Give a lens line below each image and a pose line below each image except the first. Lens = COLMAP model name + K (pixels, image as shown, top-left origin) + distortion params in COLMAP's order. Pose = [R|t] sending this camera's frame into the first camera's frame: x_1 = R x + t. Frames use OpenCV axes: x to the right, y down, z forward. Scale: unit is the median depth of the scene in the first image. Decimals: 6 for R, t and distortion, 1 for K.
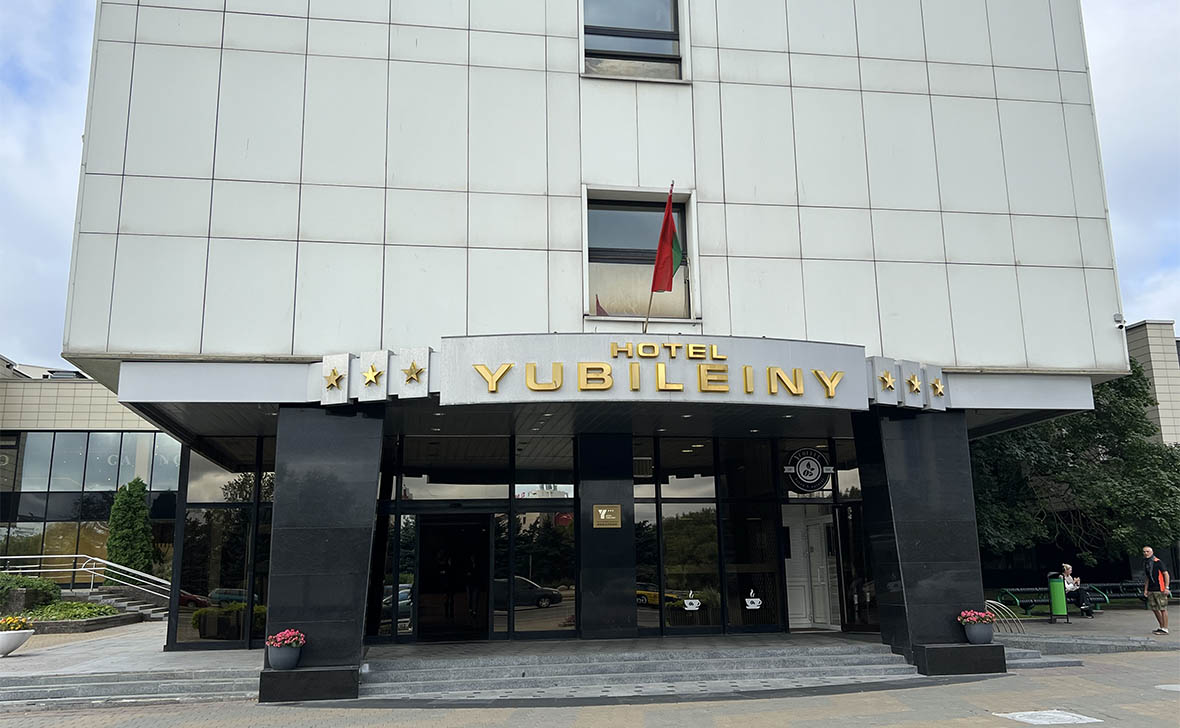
lens RADIAL K [[1062.3, 0, 587.3], [0, 1062.3, 332.9], [0, 0, 1]] dist [0.102002, -0.156609]
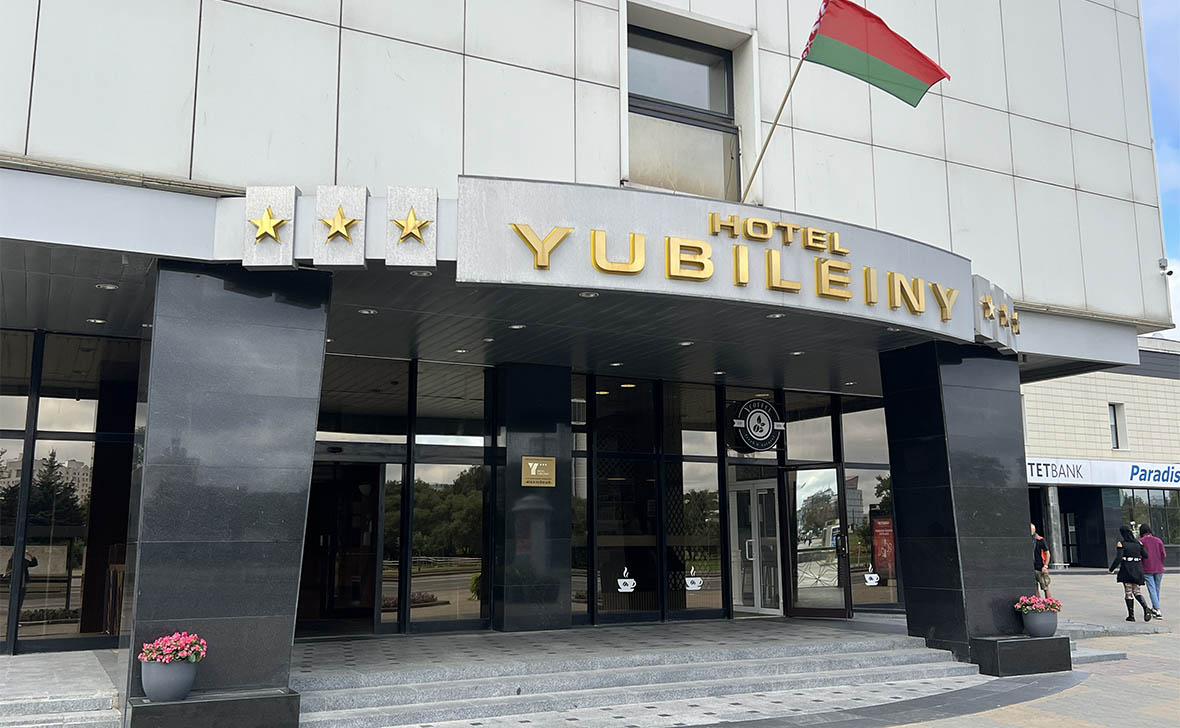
lens RADIAL K [[1061.2, 0, 590.0], [0, 1061.2, 364.0], [0, 0, 1]] dist [0.099643, -0.159907]
pose [[0.947079, 0.066029, 0.314136, -0.238679], [-0.082436, 0.995824, 0.039217, 0.079058], [-0.310235, -0.063037, 0.948568, 0.344863]]
